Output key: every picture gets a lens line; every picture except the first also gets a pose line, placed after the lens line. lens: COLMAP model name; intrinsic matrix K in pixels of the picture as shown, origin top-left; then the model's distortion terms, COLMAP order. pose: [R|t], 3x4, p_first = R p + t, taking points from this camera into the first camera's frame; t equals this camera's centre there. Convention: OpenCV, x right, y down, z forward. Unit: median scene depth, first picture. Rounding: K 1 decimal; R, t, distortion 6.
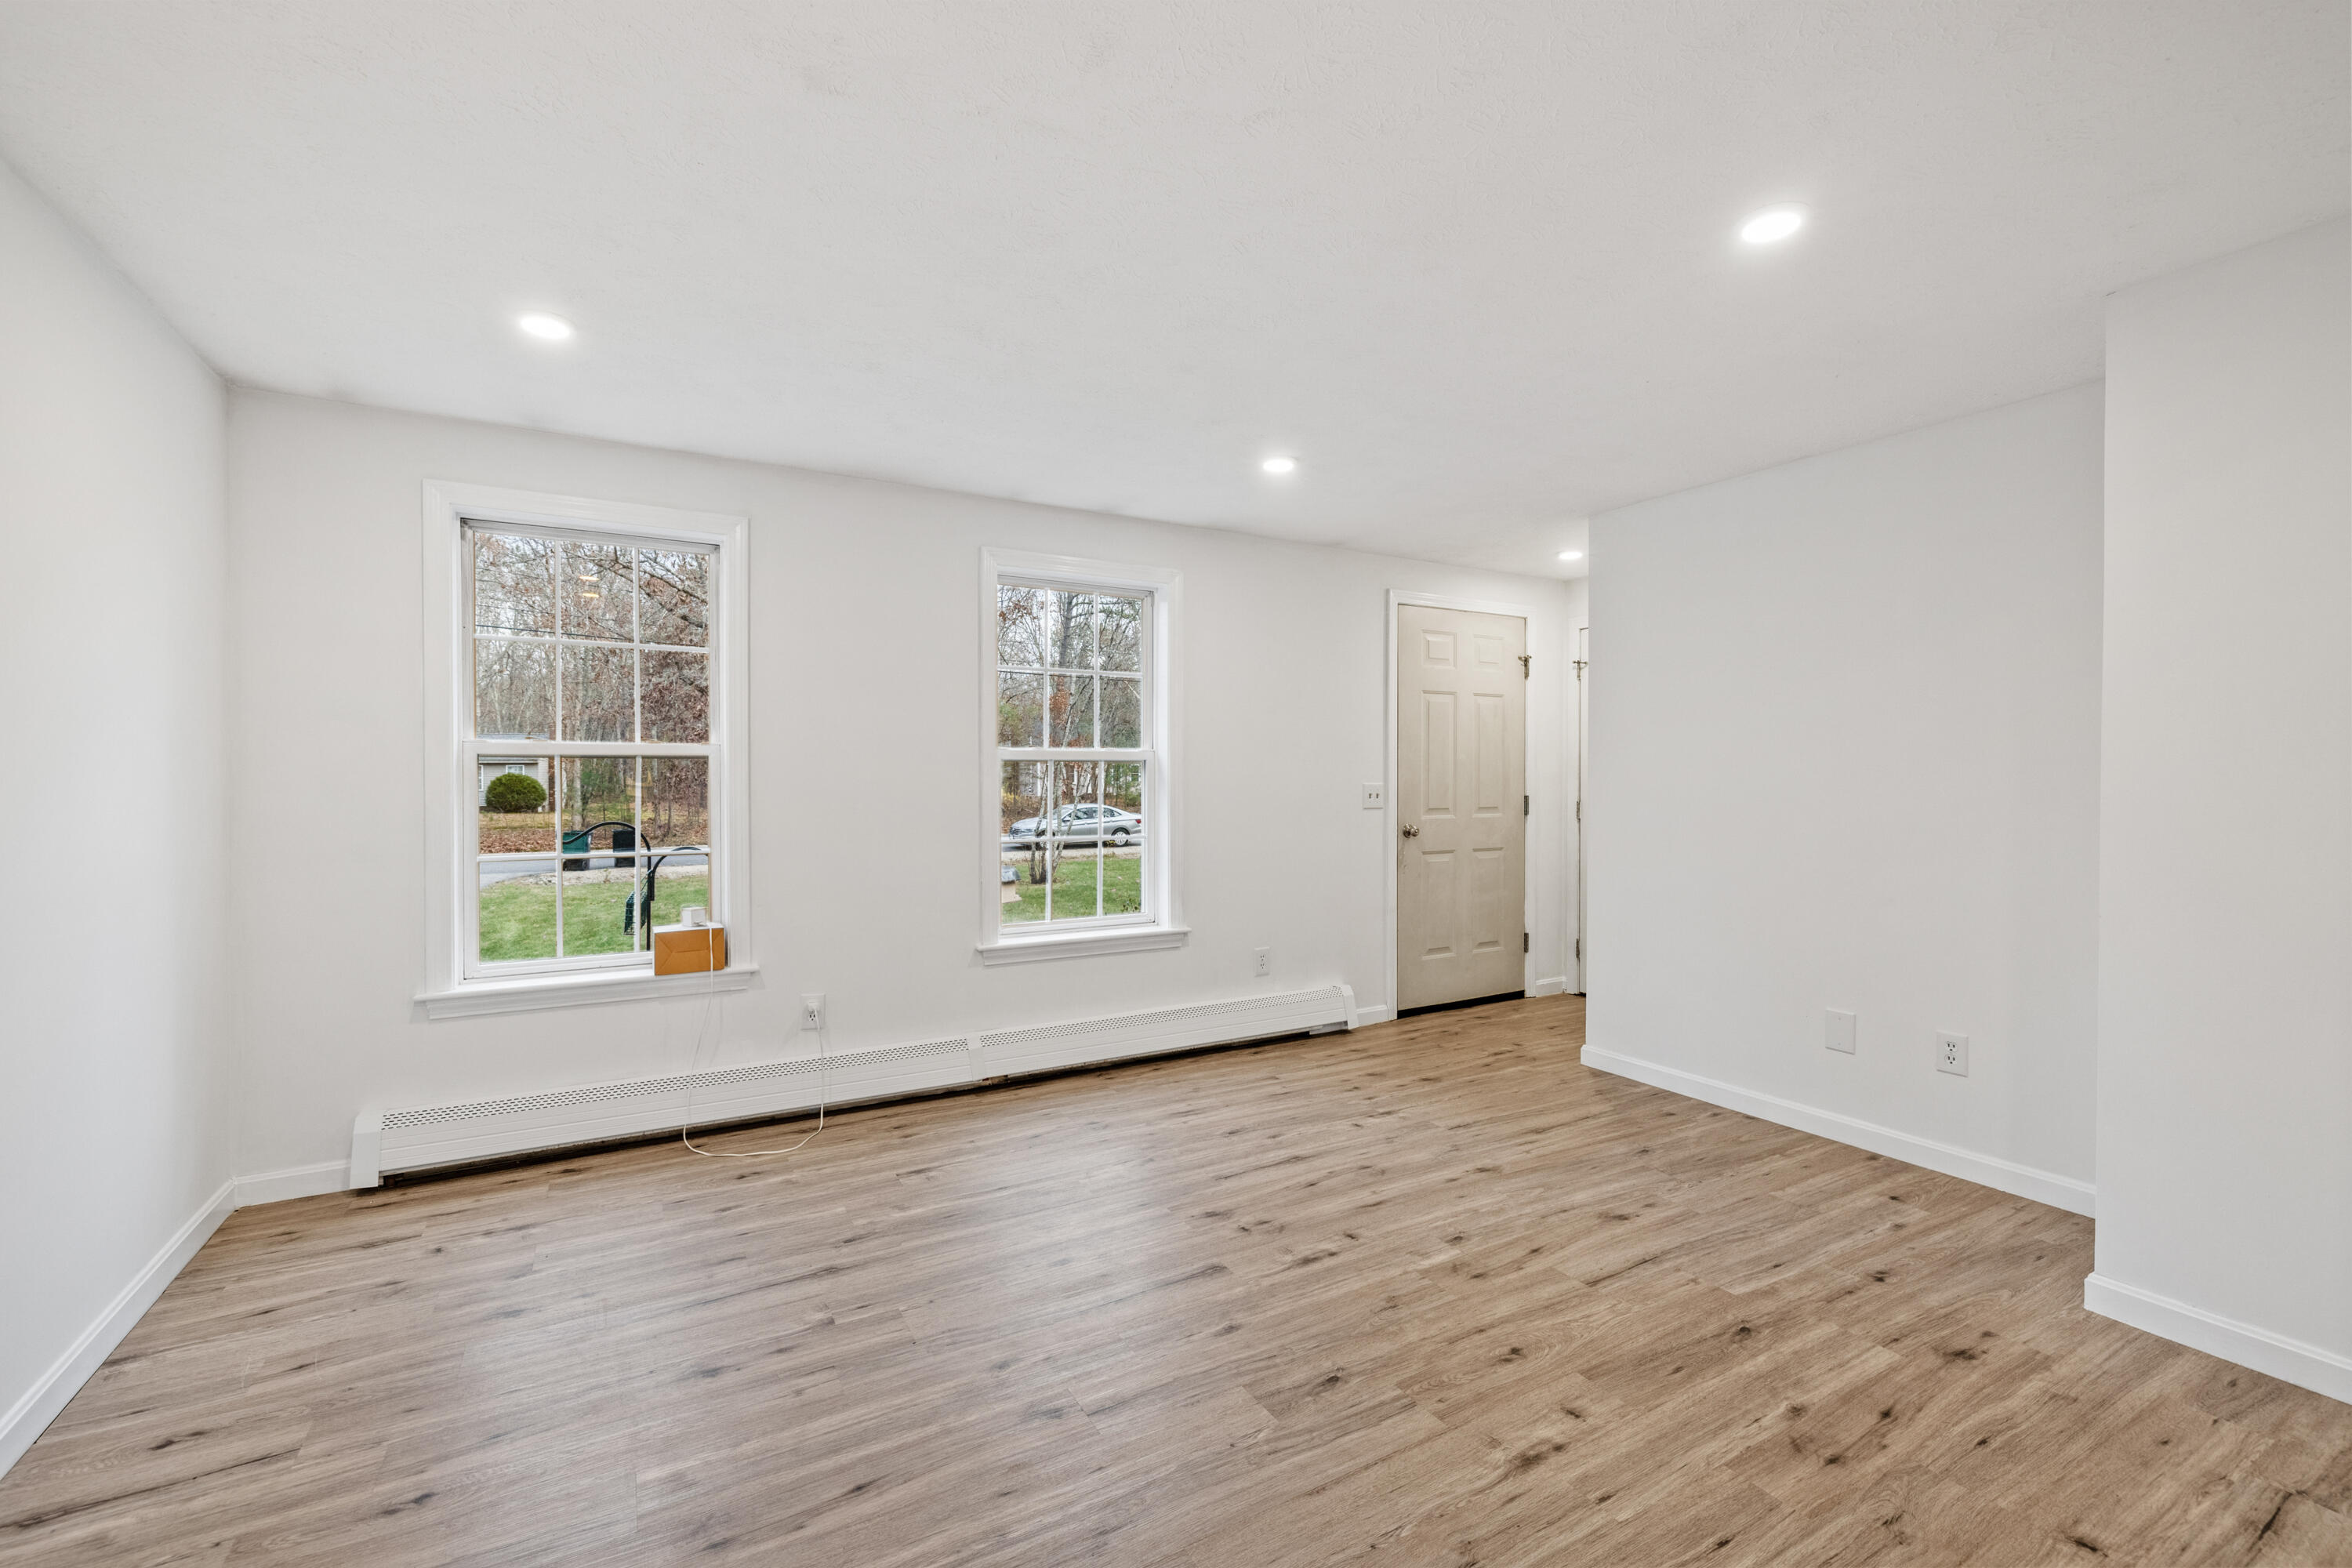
lens RADIAL K [[985.5, 0, 1168.9], [0, 985.5, 791.0], [0, 0, 1]] dist [-0.001610, -0.000209]
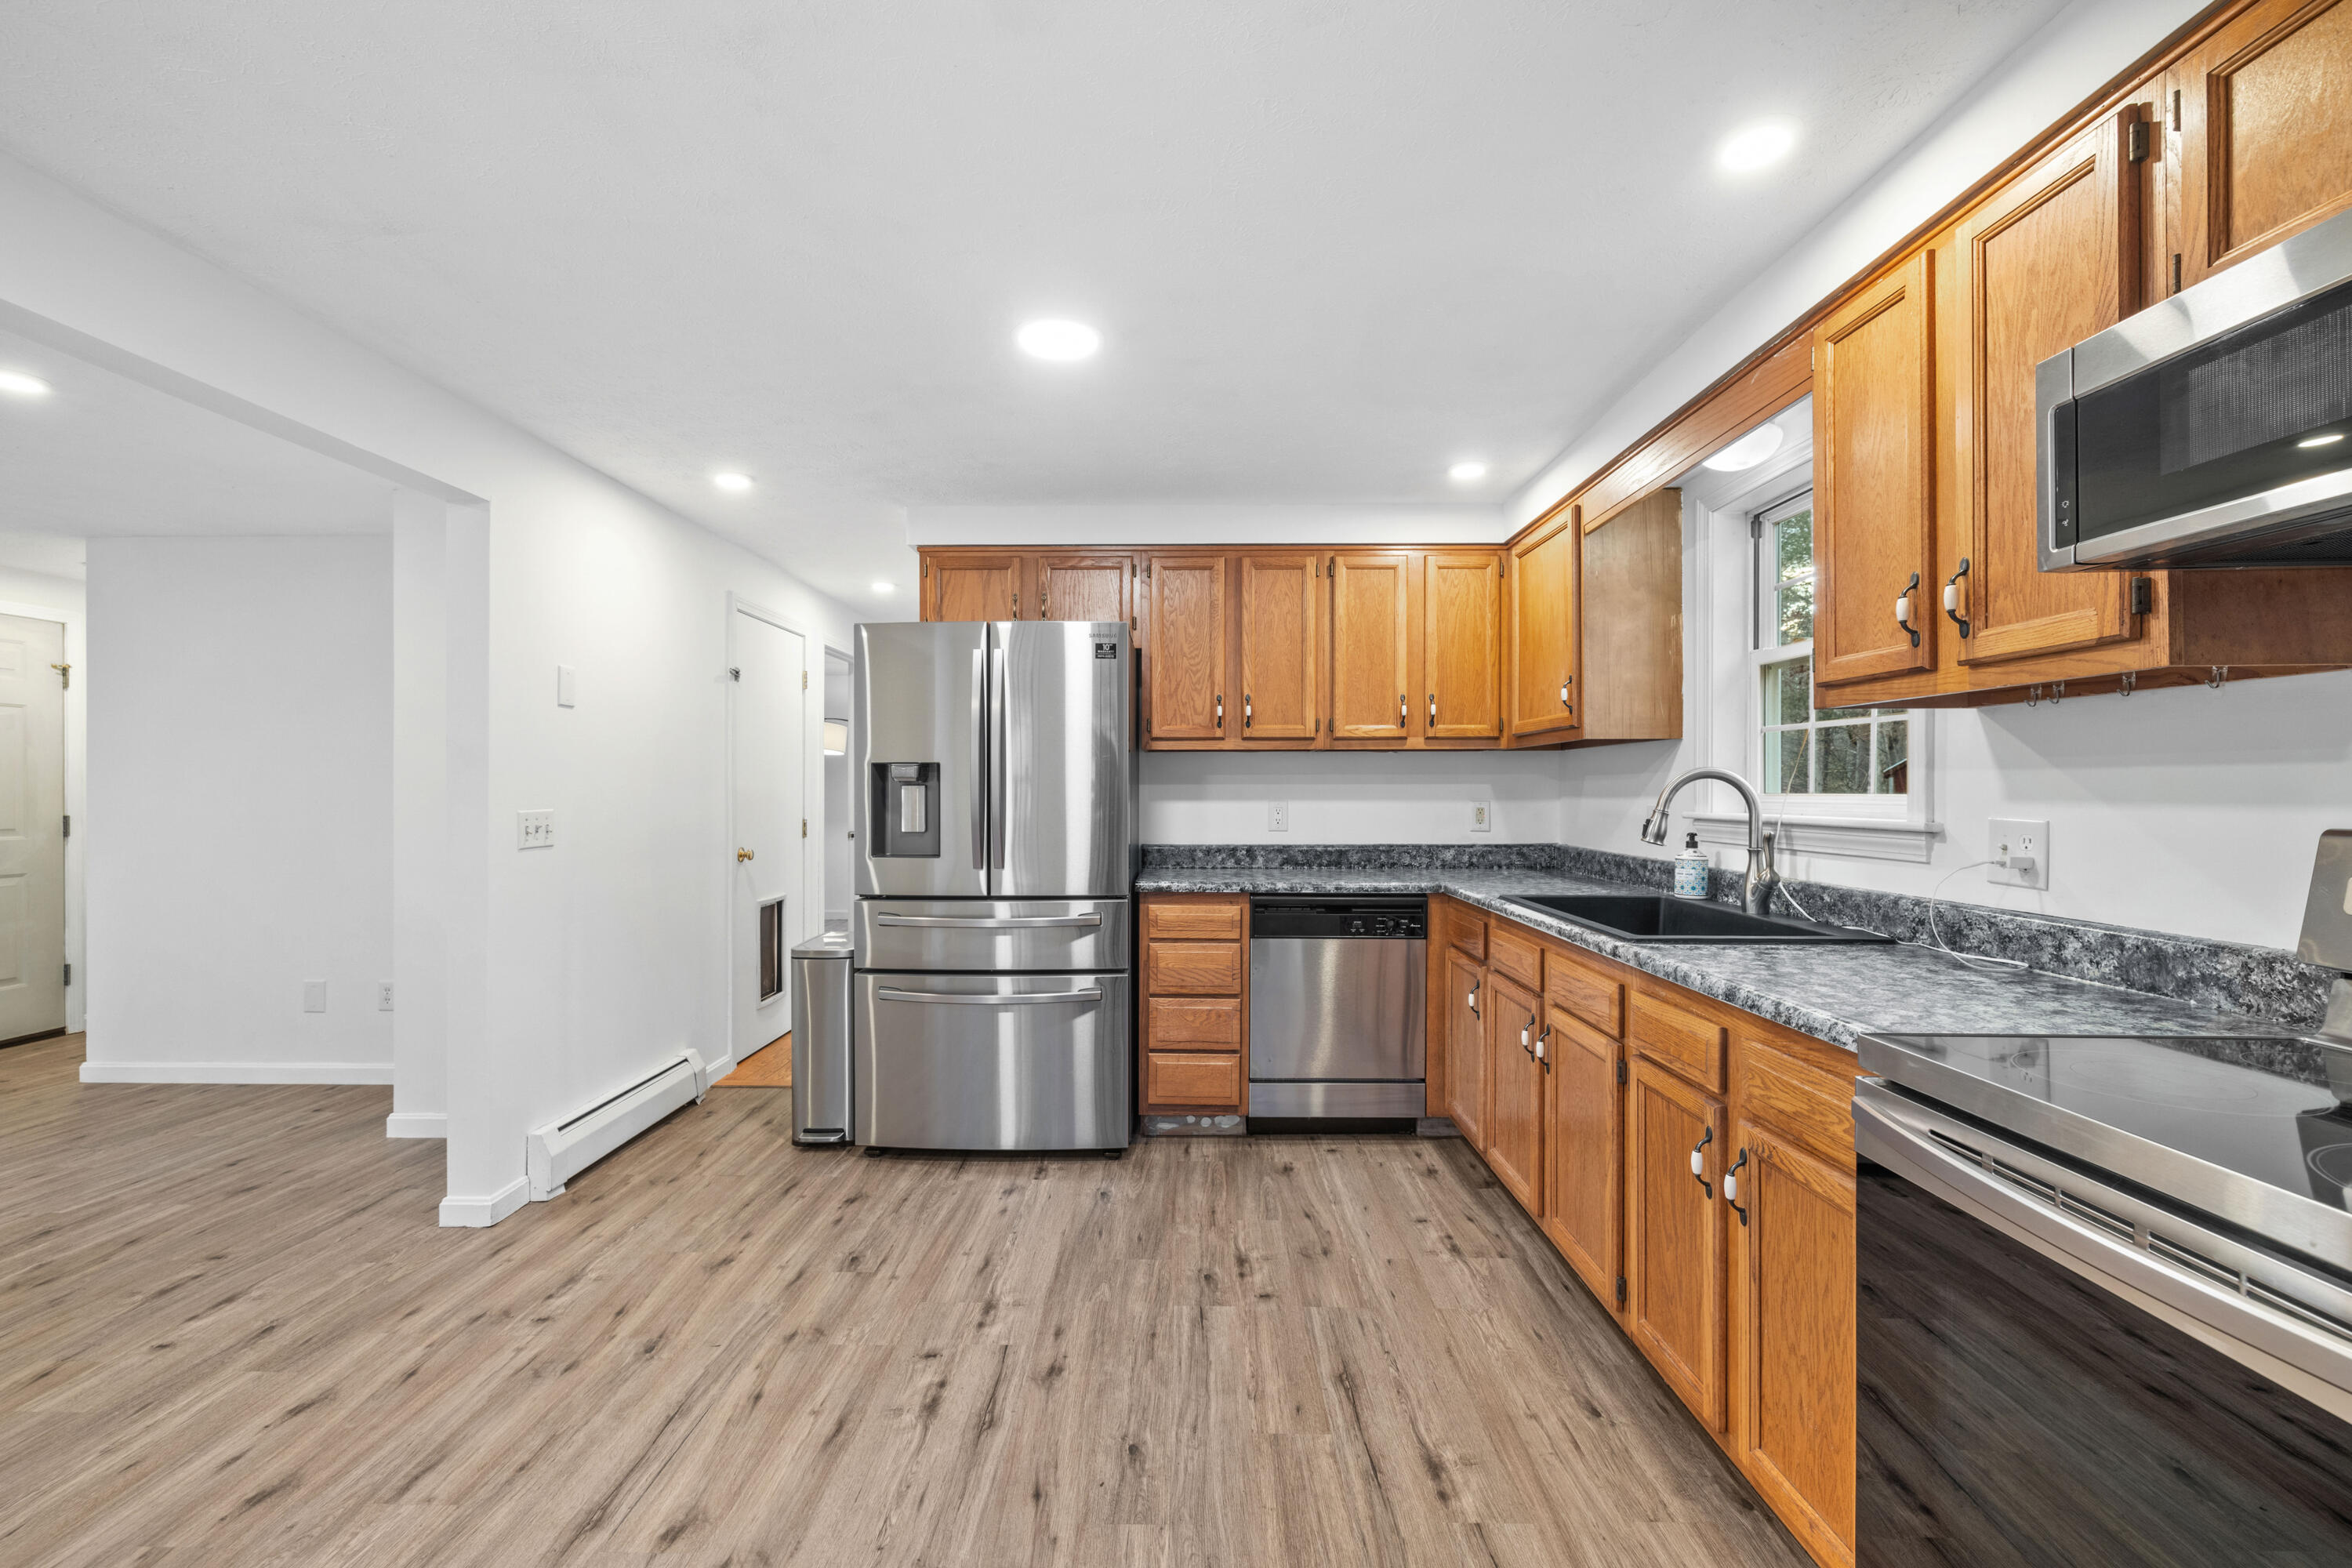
lens RADIAL K [[985.5, 0, 1168.9], [0, 985.5, 791.0], [0, 0, 1]] dist [-0.001610, -0.000209]
pose [[0.503781, -0.000847, 0.863831, 0.115736], [0.014542, 0.999866, -0.007501, 0.004882], [-0.863709, 0.016340, 0.503726, -0.469948]]
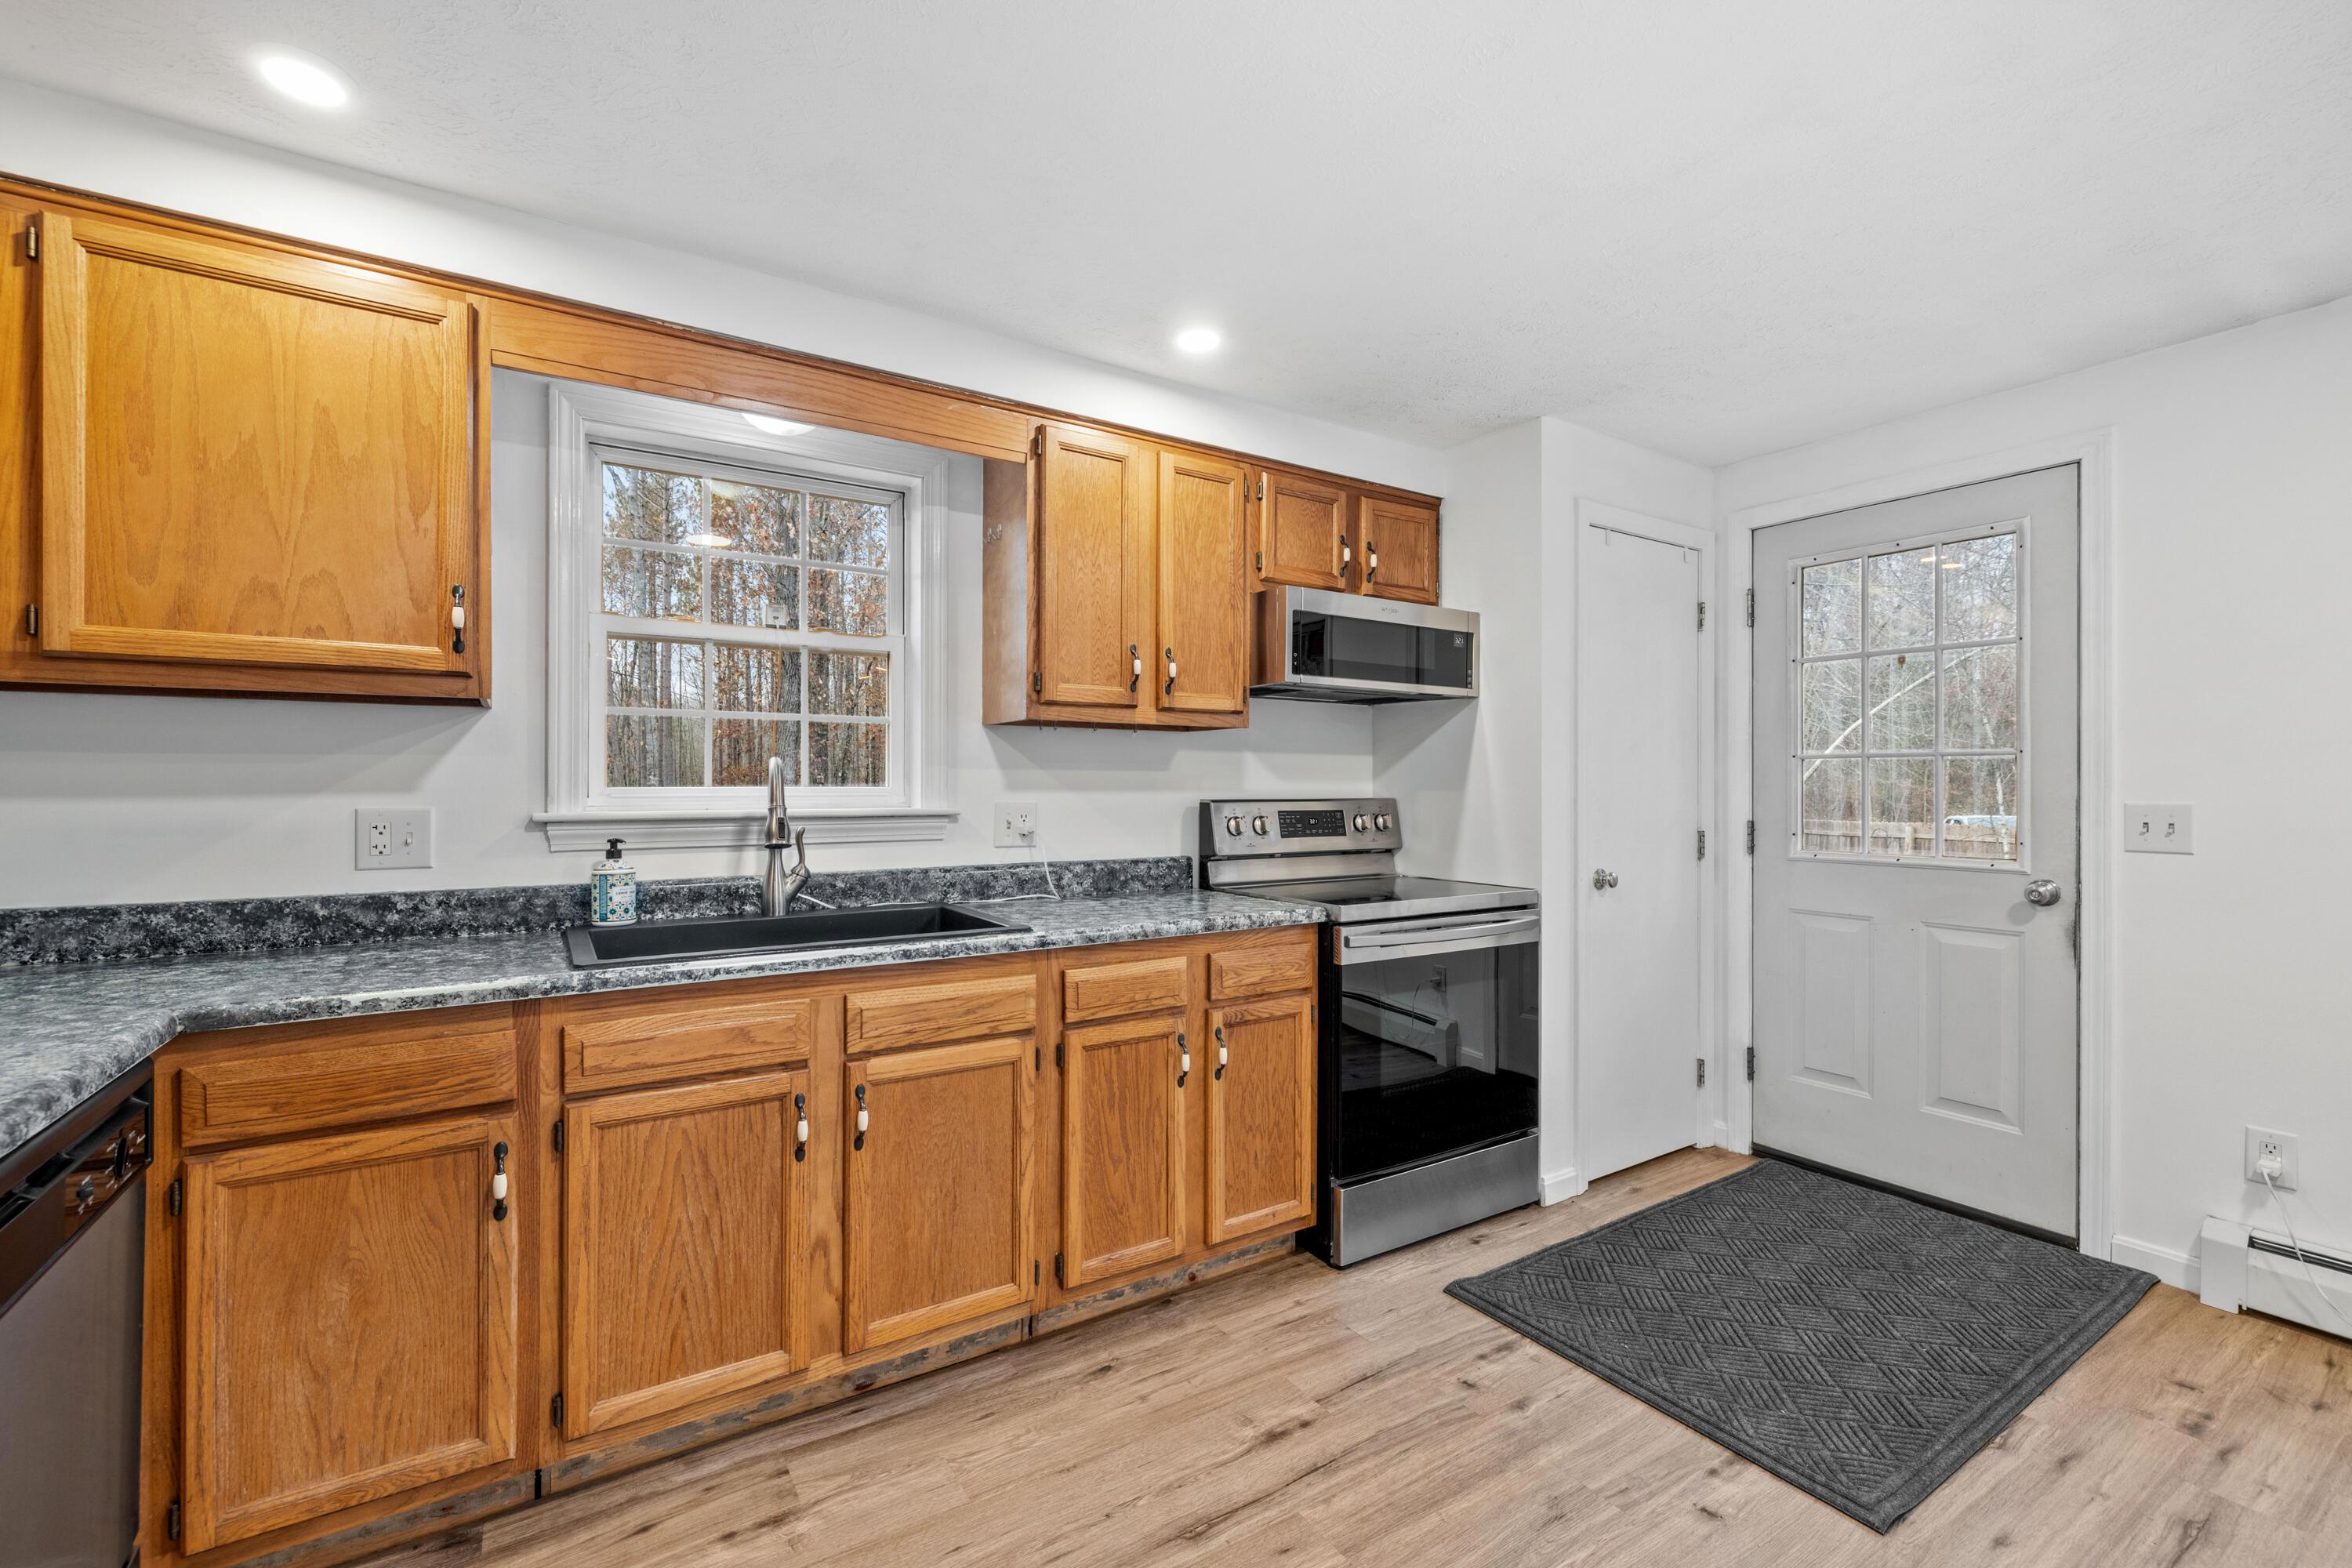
lens RADIAL K [[985.3, 0, 1169.1], [0, 985.3, 783.3], [0, 0, 1]] dist [0.000260, -0.000283]
pose [[-0.998581, -0.000088, -0.053261, 0.627415], [-0.000861, 0.999895, 0.014478, -0.002912], [0.053254, 0.014504, -0.998476, 0.101222]]
